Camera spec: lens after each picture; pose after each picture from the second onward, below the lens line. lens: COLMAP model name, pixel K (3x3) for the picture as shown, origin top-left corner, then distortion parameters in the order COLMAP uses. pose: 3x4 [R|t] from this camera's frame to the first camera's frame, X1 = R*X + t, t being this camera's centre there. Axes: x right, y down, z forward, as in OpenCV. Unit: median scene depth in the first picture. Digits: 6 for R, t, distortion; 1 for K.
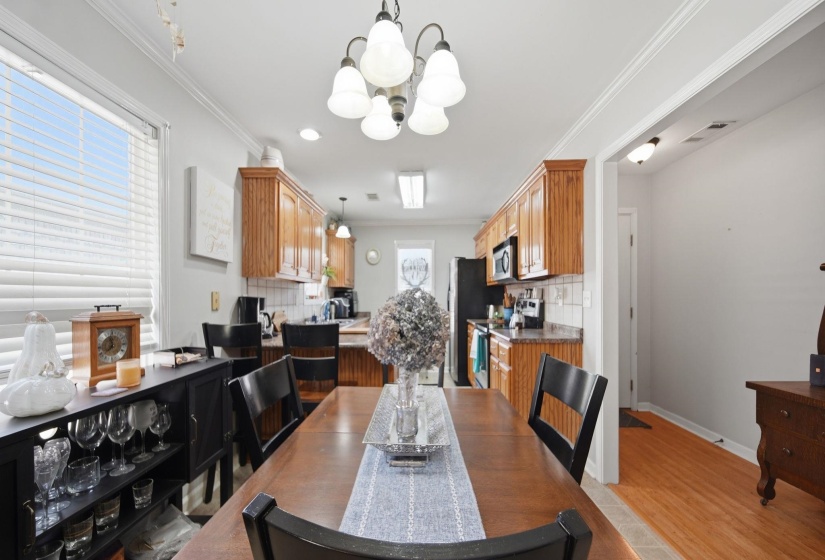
lens RADIAL K [[299.8, 0, 408.2], [0, 299.8, 298.0], [0, 0, 1]] dist [-0.001133, -0.001107]
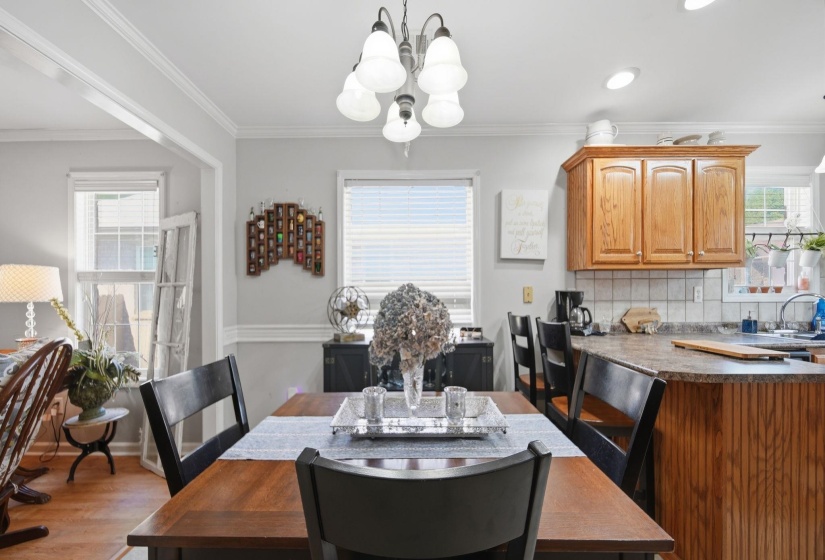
lens RADIAL K [[299.8, 0, 406.7], [0, 299.8, 292.4], [0, 0, 1]] dist [-0.001133, -0.001107]
pose [[0.029677, 0.002938, -0.999555, 0.449684], [0.005369, 0.999981, 0.003099, -0.004657], [0.999545, -0.005459, 0.029661, 0.442705]]
